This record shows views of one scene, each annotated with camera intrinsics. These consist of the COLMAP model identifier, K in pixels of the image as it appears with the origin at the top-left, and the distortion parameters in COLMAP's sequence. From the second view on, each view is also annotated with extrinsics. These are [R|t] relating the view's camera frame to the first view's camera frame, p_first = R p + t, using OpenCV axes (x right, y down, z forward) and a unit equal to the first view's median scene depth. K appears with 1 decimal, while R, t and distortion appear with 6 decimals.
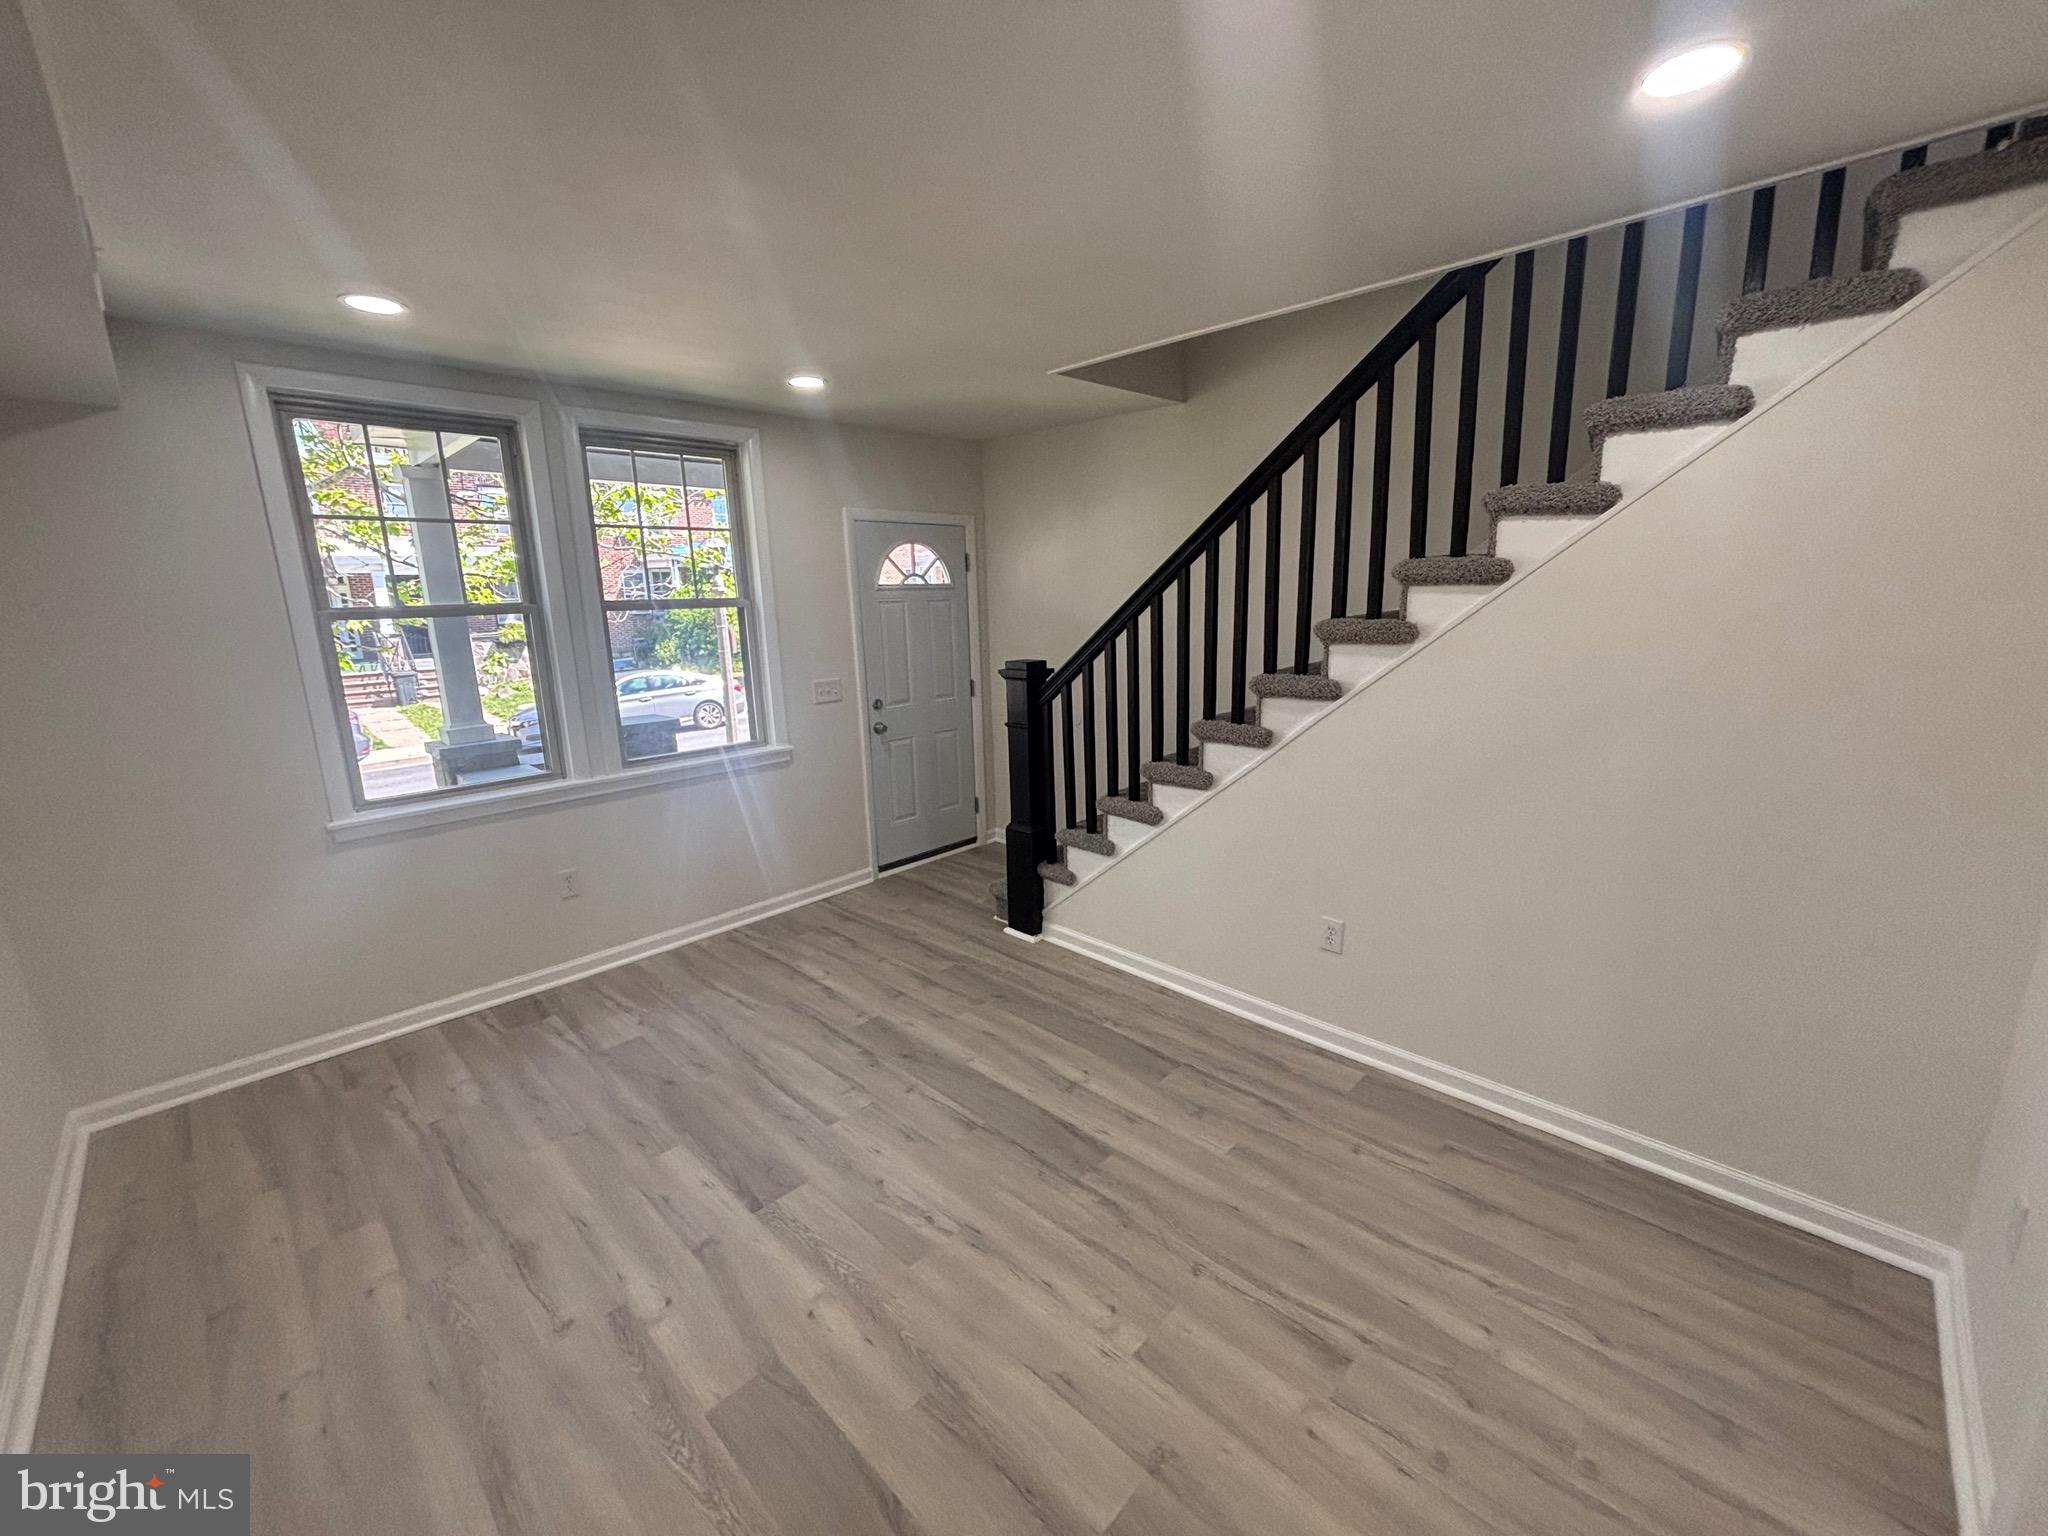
lens RADIAL K [[833.7, 0, 1021.6], [0, 833.7, 763.8], [0, 0, 1]] dist [0.001964, -0.000118]
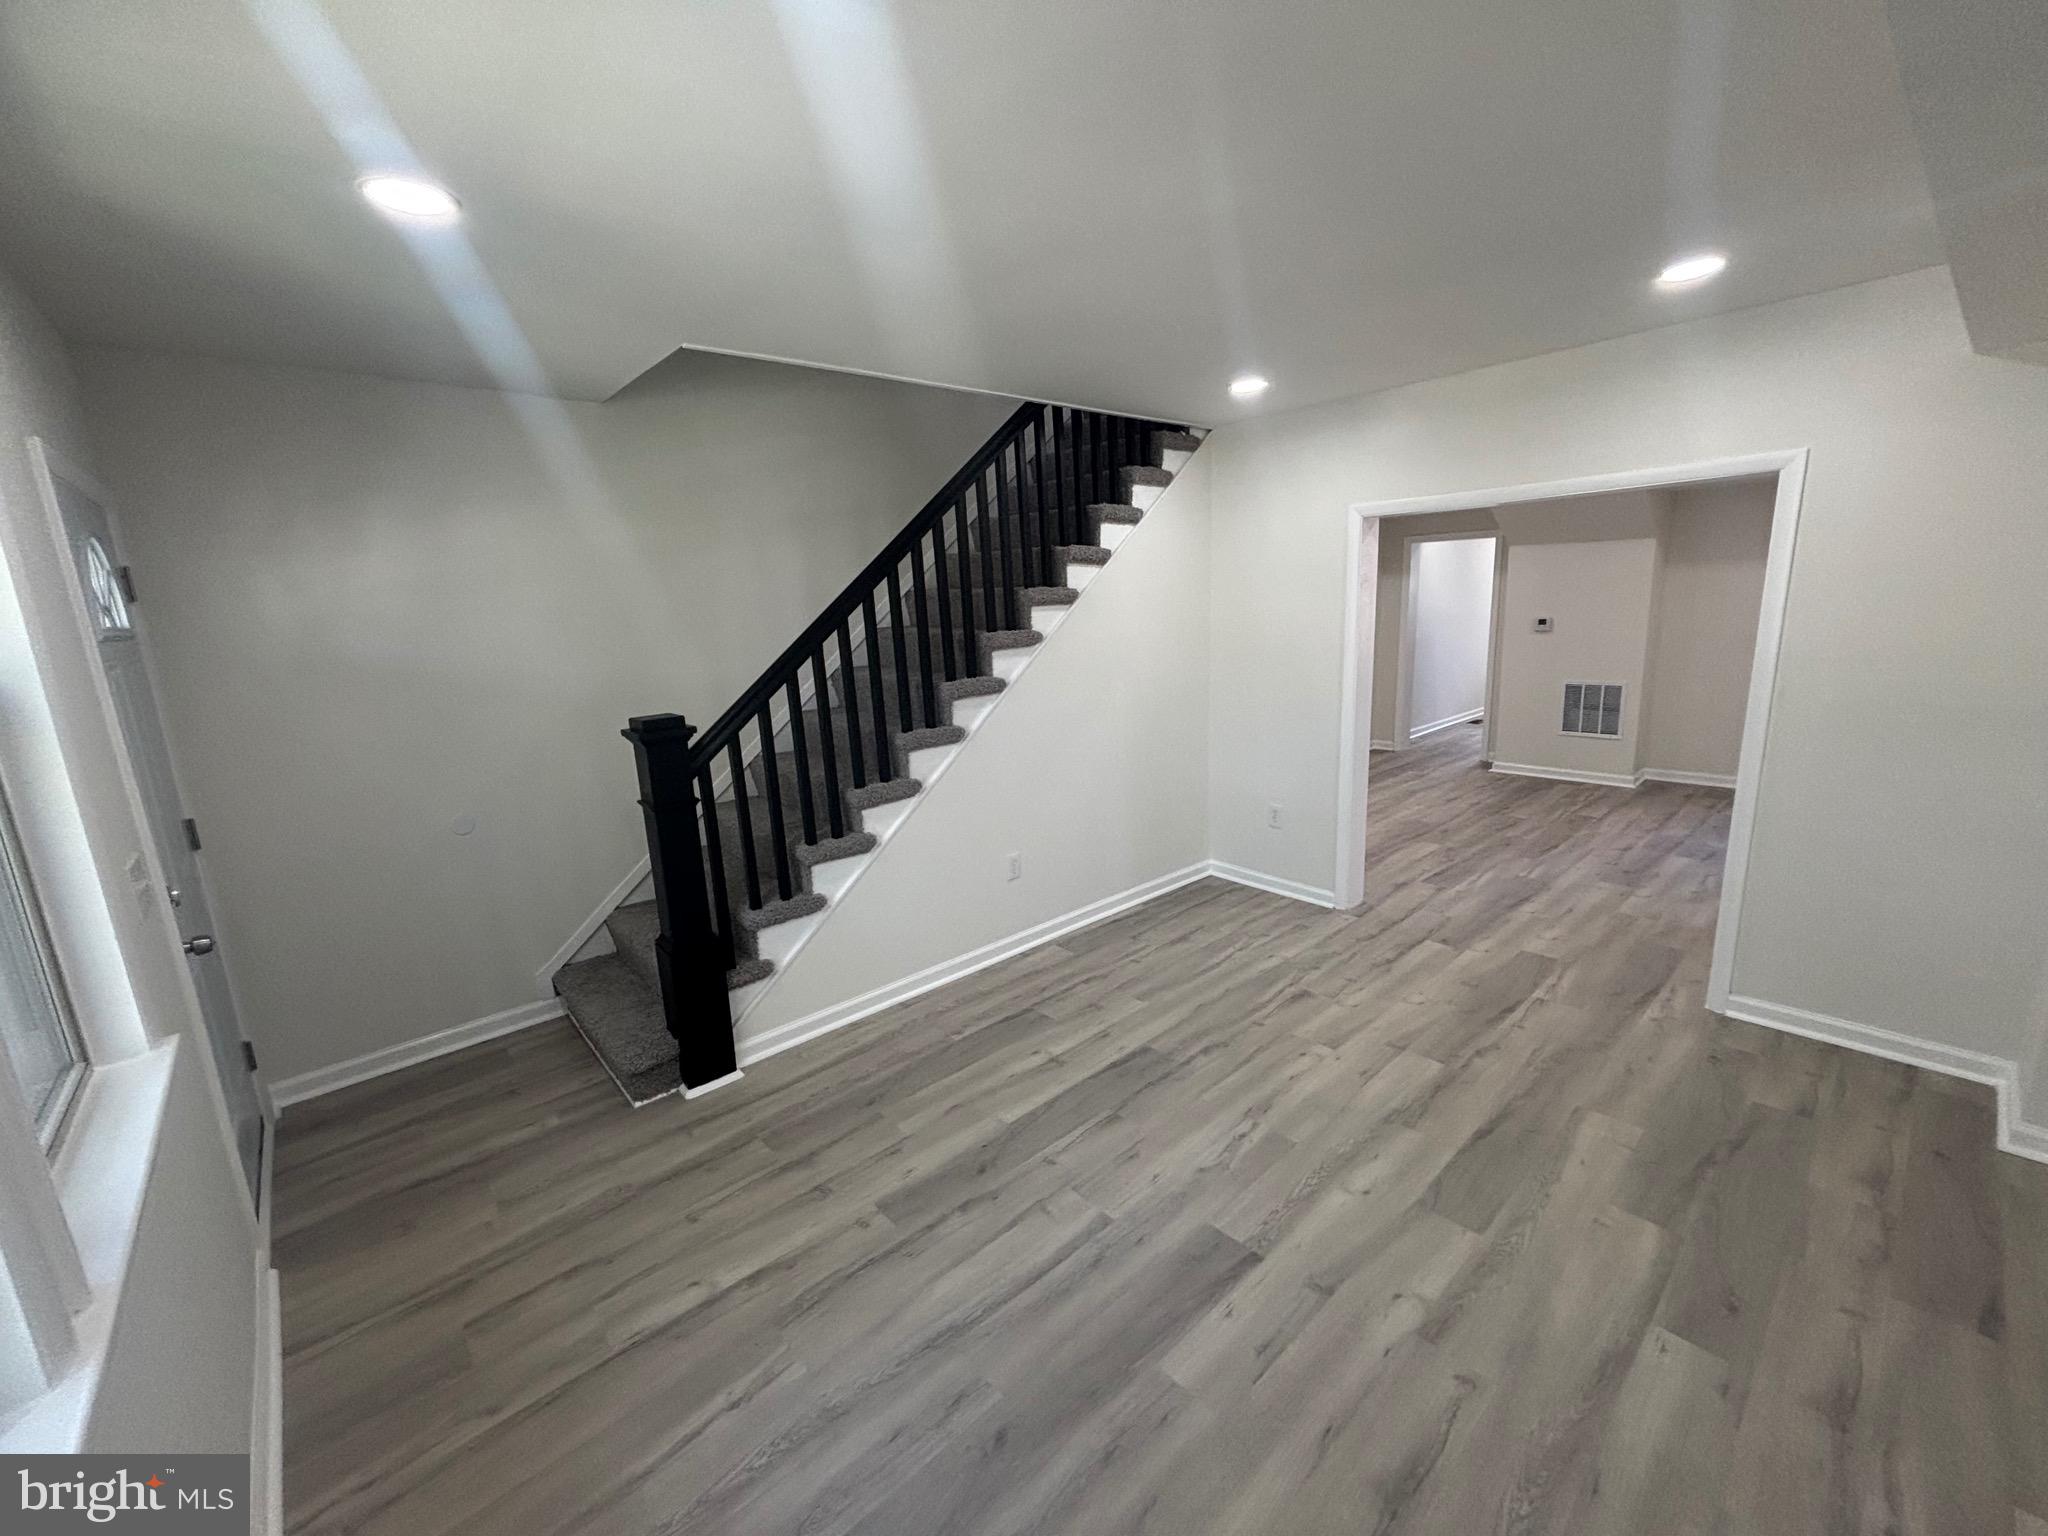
lens RADIAL K [[826.8, 0, 1019.7], [0, 826.8, 767.5], [0, 0, 1]] dist [-0.001015, -0.000076]
pose [[0.074853, -0.186059, 0.979683, -0.920698], [0.249091, 0.954784, 0.162298, -0.163949], [-0.965583, 0.231881, 0.117814, 0.825434]]
